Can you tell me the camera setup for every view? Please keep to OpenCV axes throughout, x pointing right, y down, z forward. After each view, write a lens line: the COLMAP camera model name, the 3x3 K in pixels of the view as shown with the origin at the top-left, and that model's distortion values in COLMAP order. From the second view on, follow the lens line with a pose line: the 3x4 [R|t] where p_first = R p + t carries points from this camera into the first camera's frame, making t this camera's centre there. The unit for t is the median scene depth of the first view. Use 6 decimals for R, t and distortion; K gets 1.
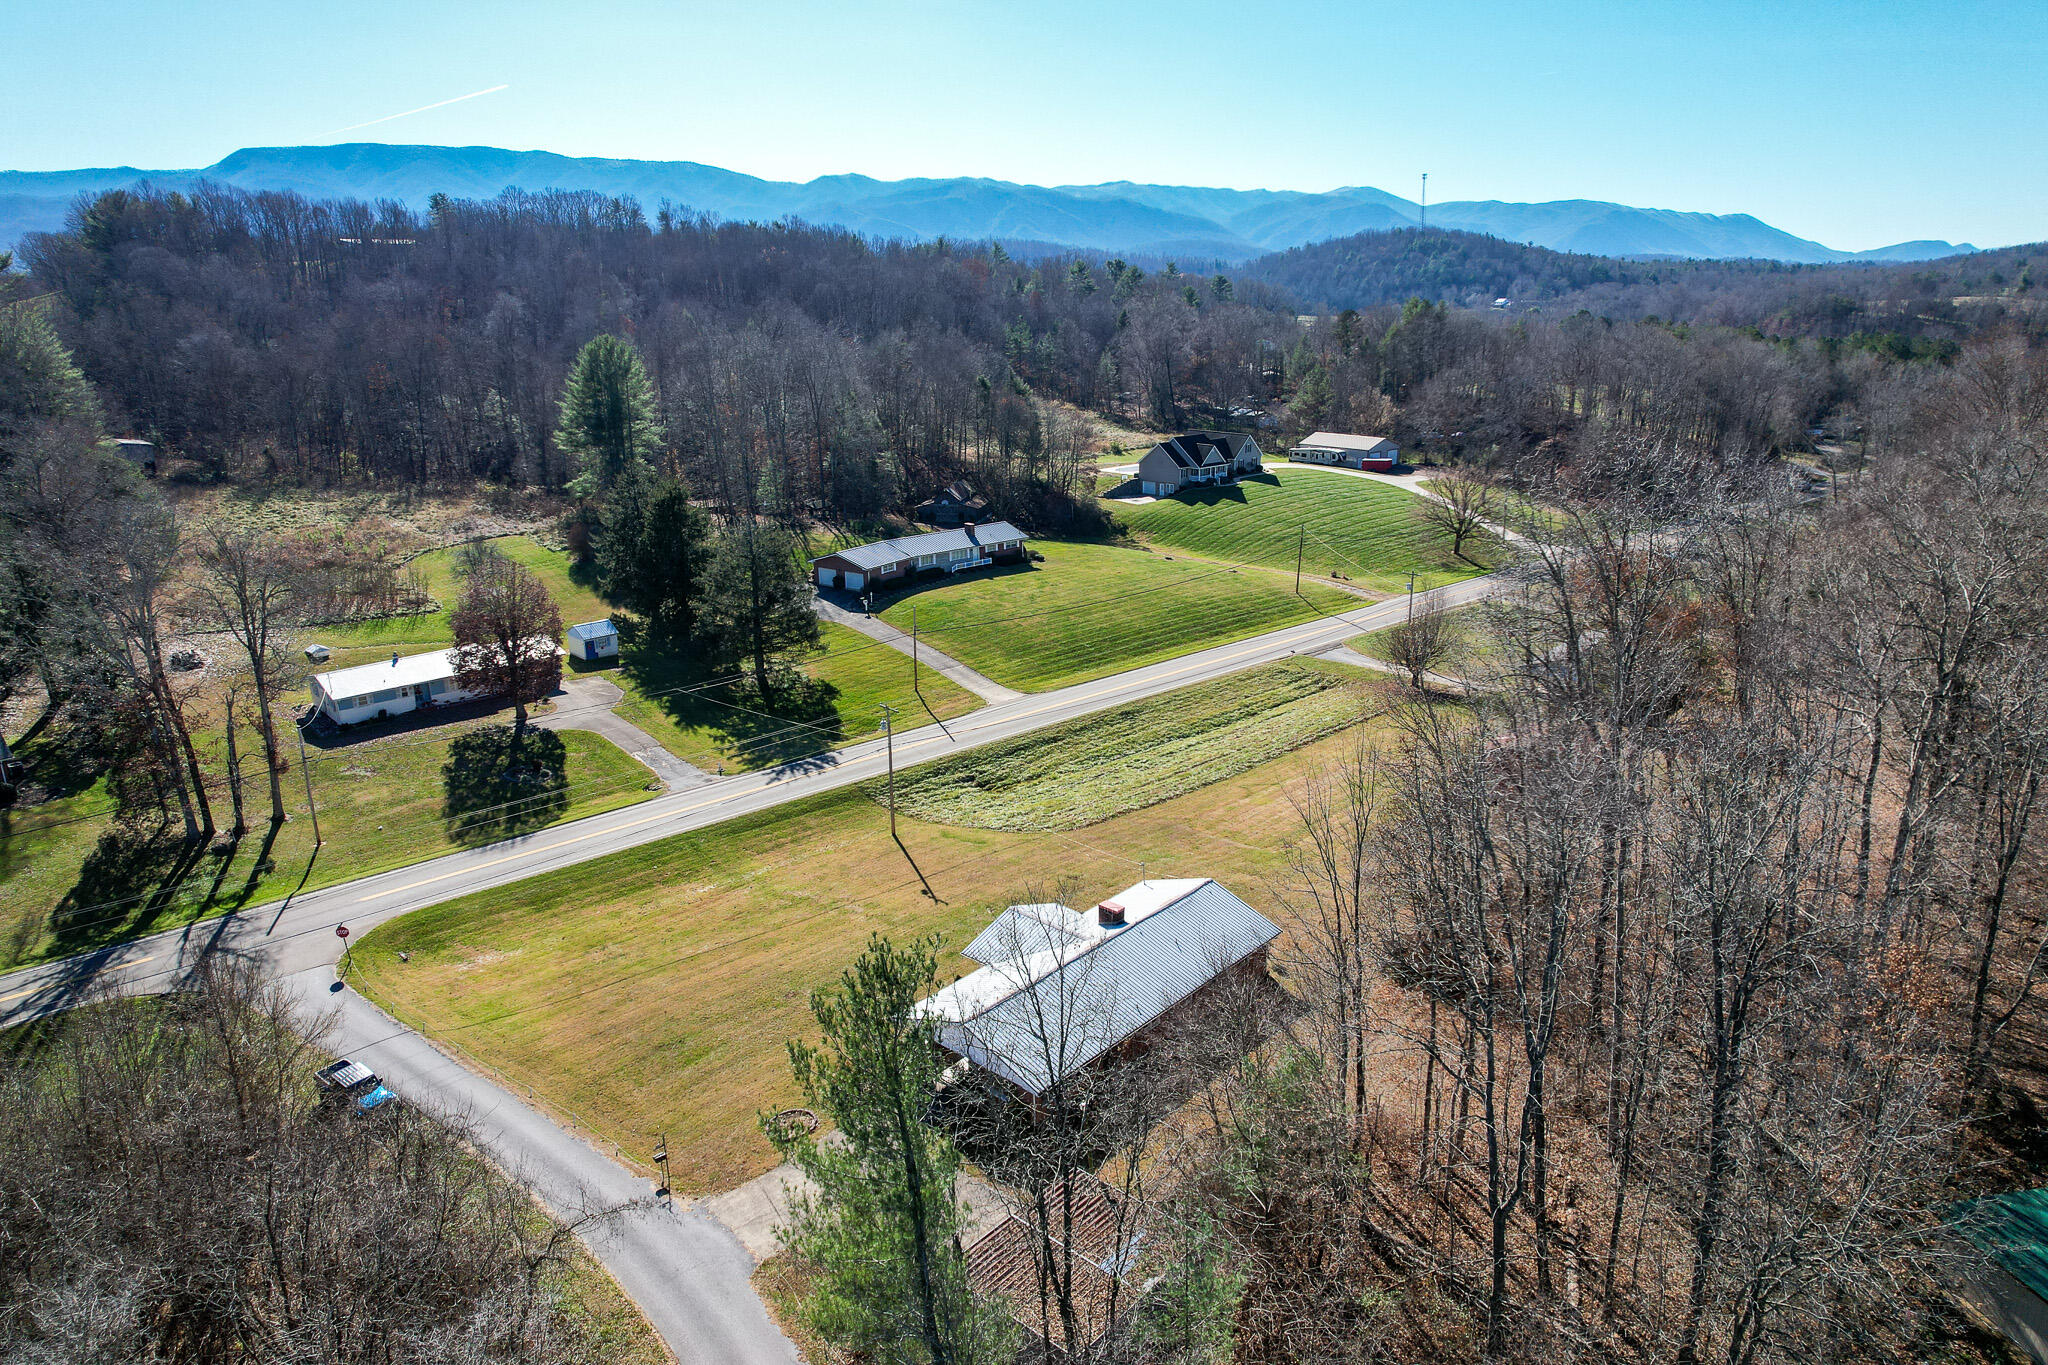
lens RADIAL K [[1308.4, 0, 1024.0], [0, 1308.4, 682.5], [0, 0, 1]] dist [-0.071819, 0.066692]
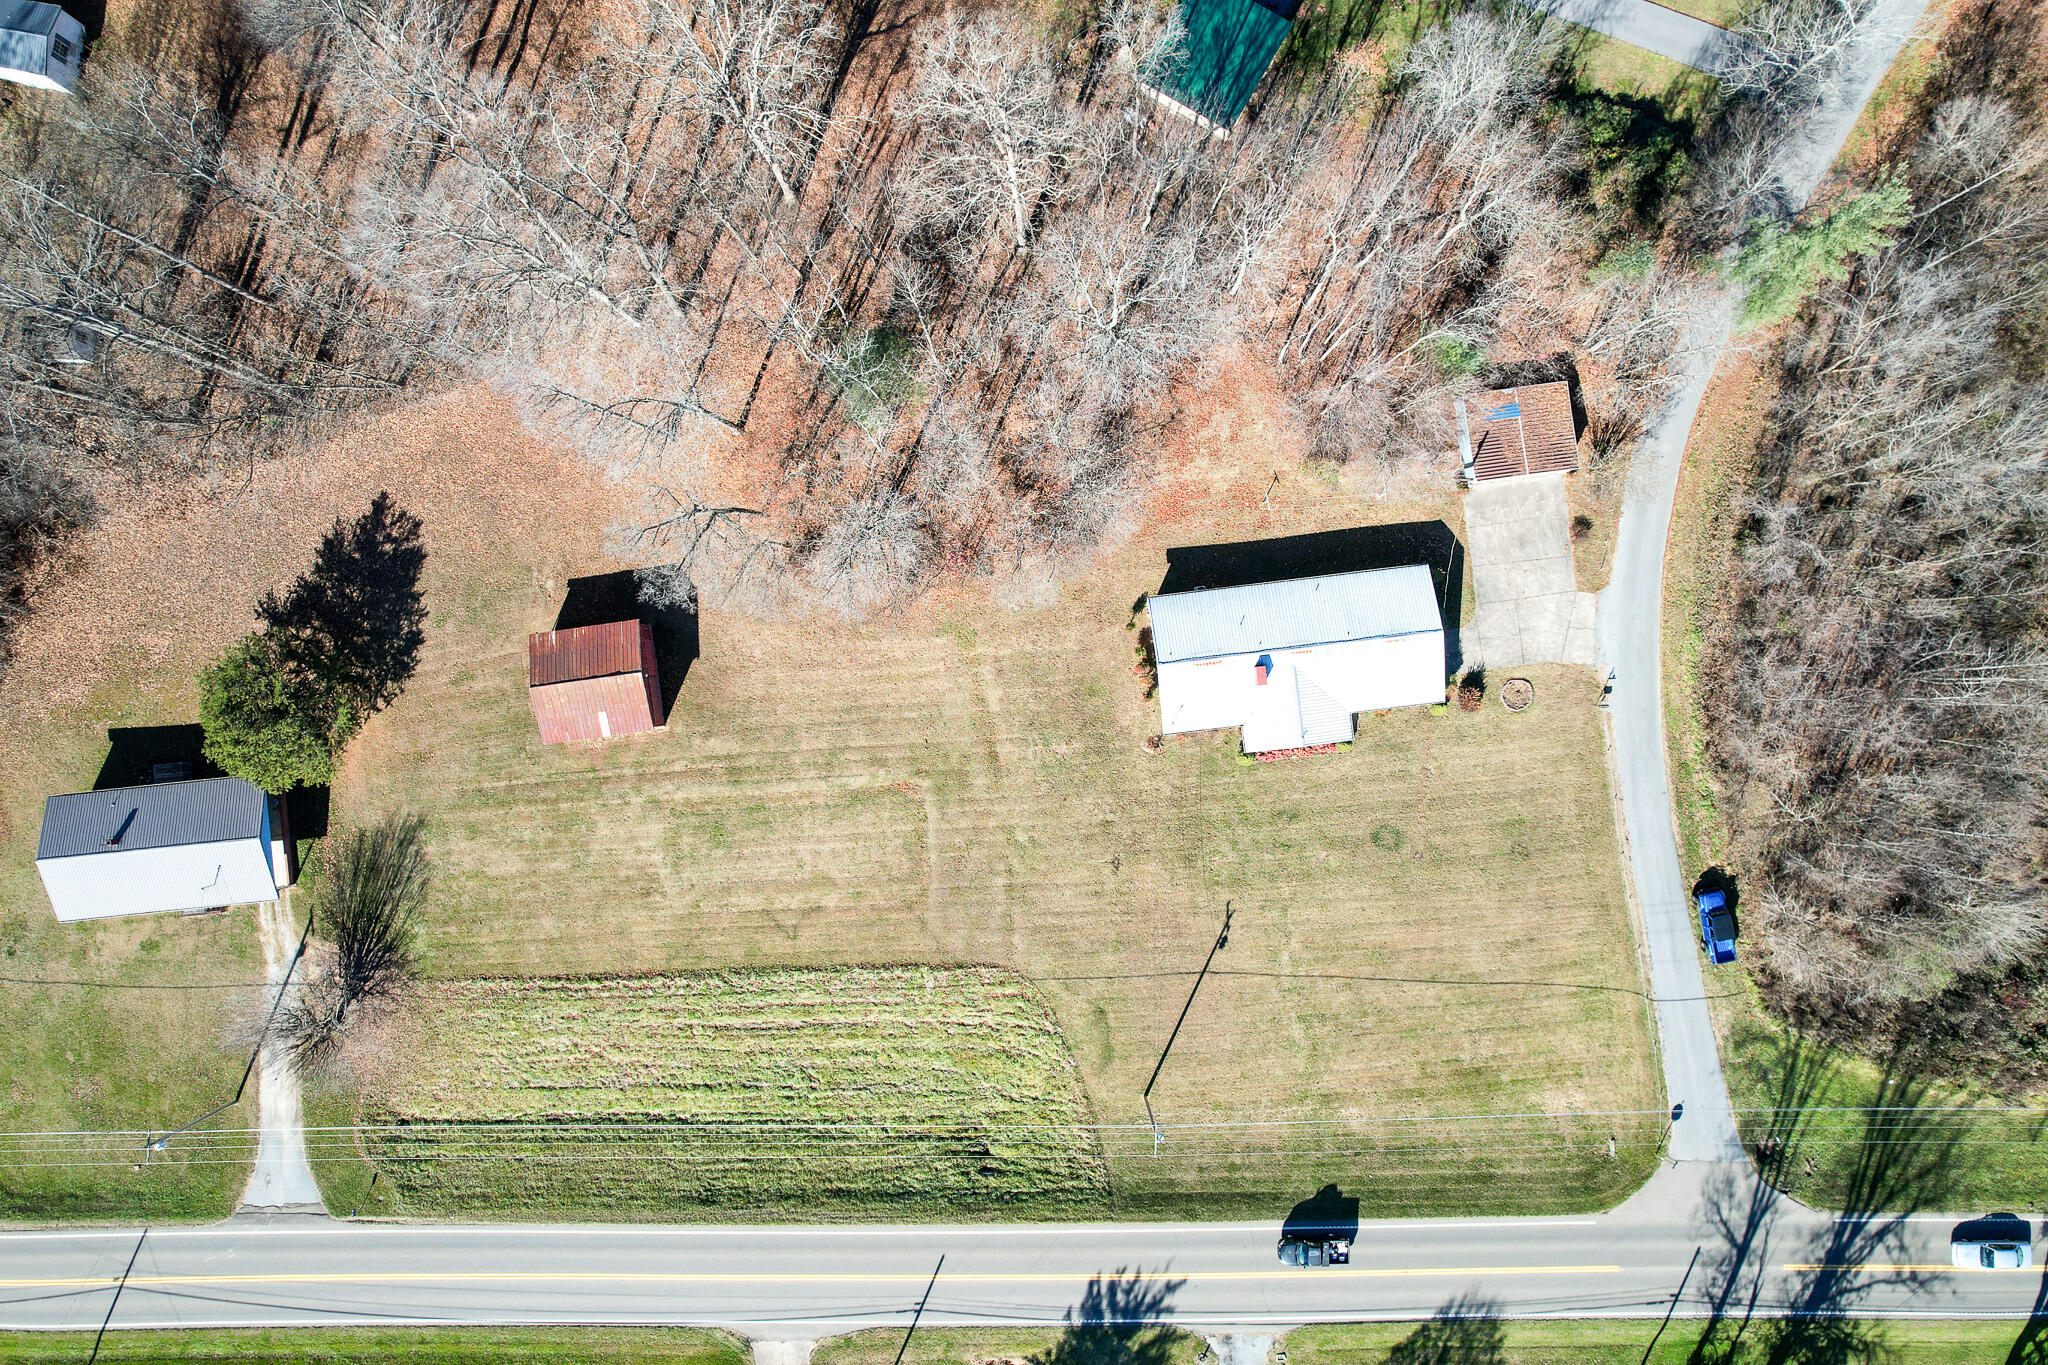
lens RADIAL K [[1308.4, 0, 1024.0], [0, 1308.4, 682.5], [0, 0, 1]] dist [-0.071819, 0.066692]
pose [[-0.760765, -0.647745, 0.040789, 0.111888], [0.217557, -0.195298, 0.956309, -0.665011], [-0.611478, 0.736400, 0.289498, 0.465235]]
